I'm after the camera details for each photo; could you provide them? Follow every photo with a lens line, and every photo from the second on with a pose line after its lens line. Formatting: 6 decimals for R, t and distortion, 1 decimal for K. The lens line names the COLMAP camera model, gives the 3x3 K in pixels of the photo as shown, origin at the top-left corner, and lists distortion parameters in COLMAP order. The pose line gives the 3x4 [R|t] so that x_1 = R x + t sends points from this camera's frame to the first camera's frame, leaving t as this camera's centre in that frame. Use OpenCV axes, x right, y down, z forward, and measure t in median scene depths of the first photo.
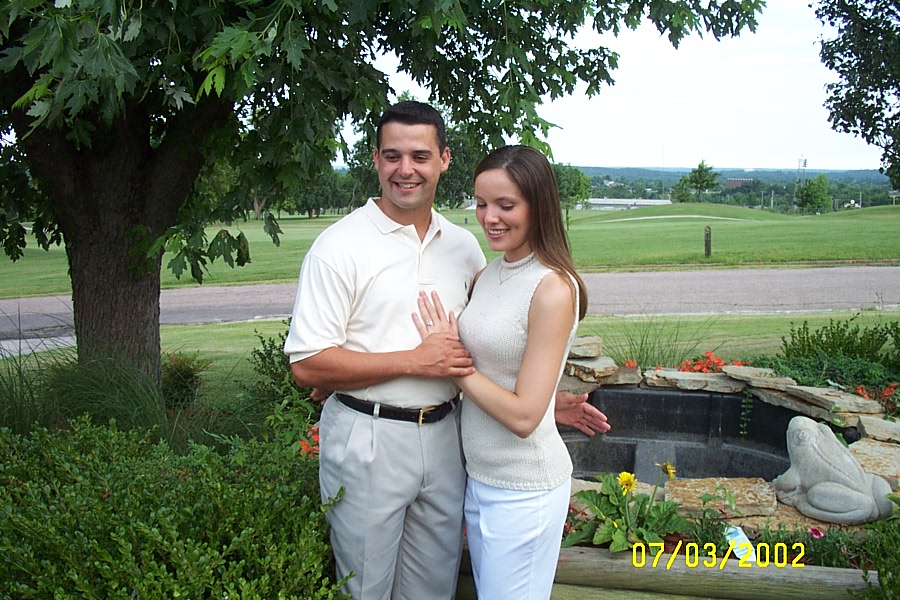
lens RADIAL K [[974.2, 0, 445.6], [0, 974.2, 301.8], [0, 0, 1]] dist [-0.167584, 0.121005]
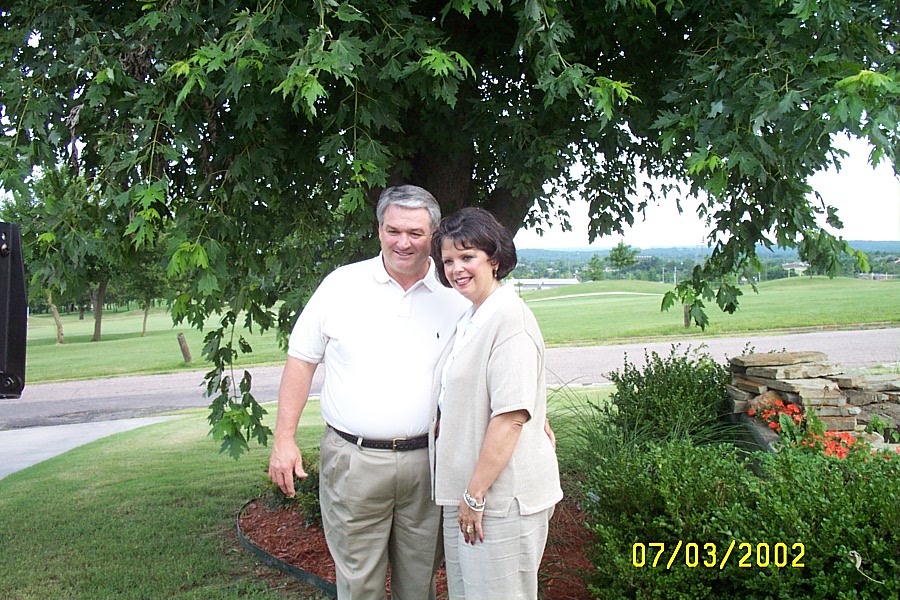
lens RADIAL K [[974.2, 0, 445.6], [0, 974.2, 301.8], [0, 0, 1]] dist [-0.167584, 0.121005]
pose [[0.994346, -0.023758, 0.103499, -0.499836], [0.032549, 0.995926, -0.084092, 0.026229], [-0.101080, 0.086985, 0.991068, -0.111233]]
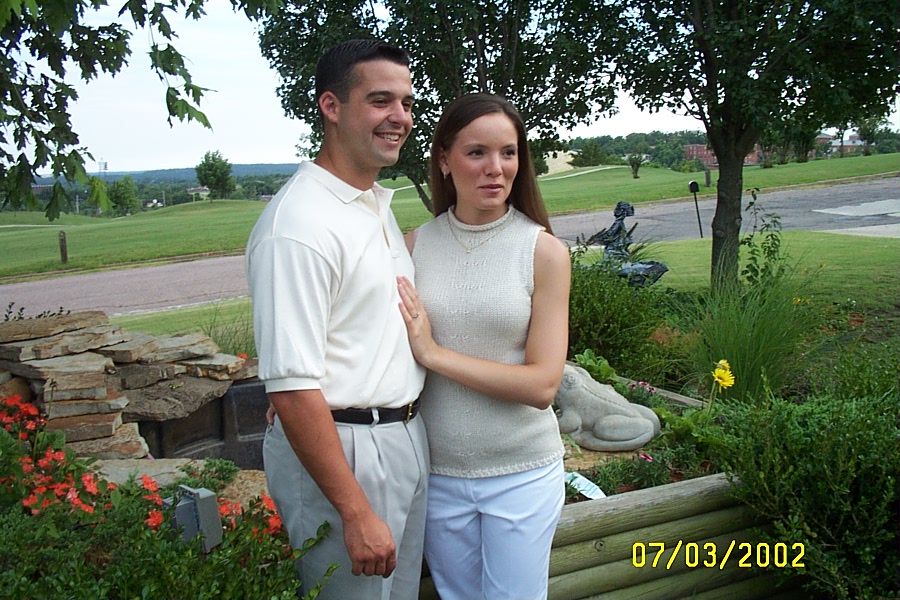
lens RADIAL K [[974.2, 0, 445.6], [0, 974.2, 301.8], [0, 0, 1]] dist [-0.167584, 0.121005]
pose [[0.762929, -0.110460, 0.636976, -0.235585], [0.112917, 0.992917, 0.036941, -0.001146], [-0.636545, 0.043742, 0.769998, 0.138326]]
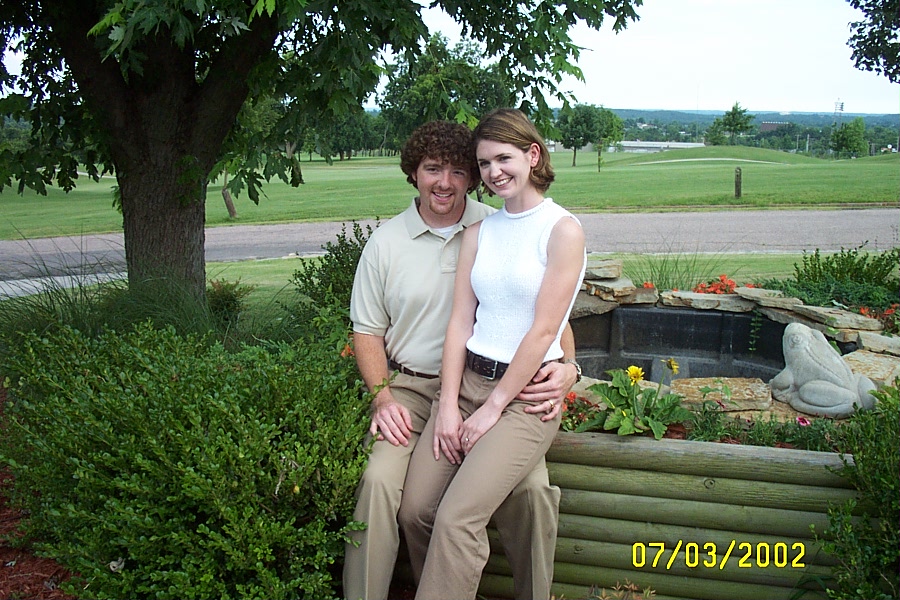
lens RADIAL K [[974.2, 0, 445.6], [0, 974.2, 301.8], [0, 0, 1]] dist [-0.167584, 0.121005]
pose [[0.999475, 0.006336, -0.031765, 0.001897], [-0.004459, 0.998259, 0.058808, 0.019148], [0.032083, -0.058636, 0.997764, -0.064207]]
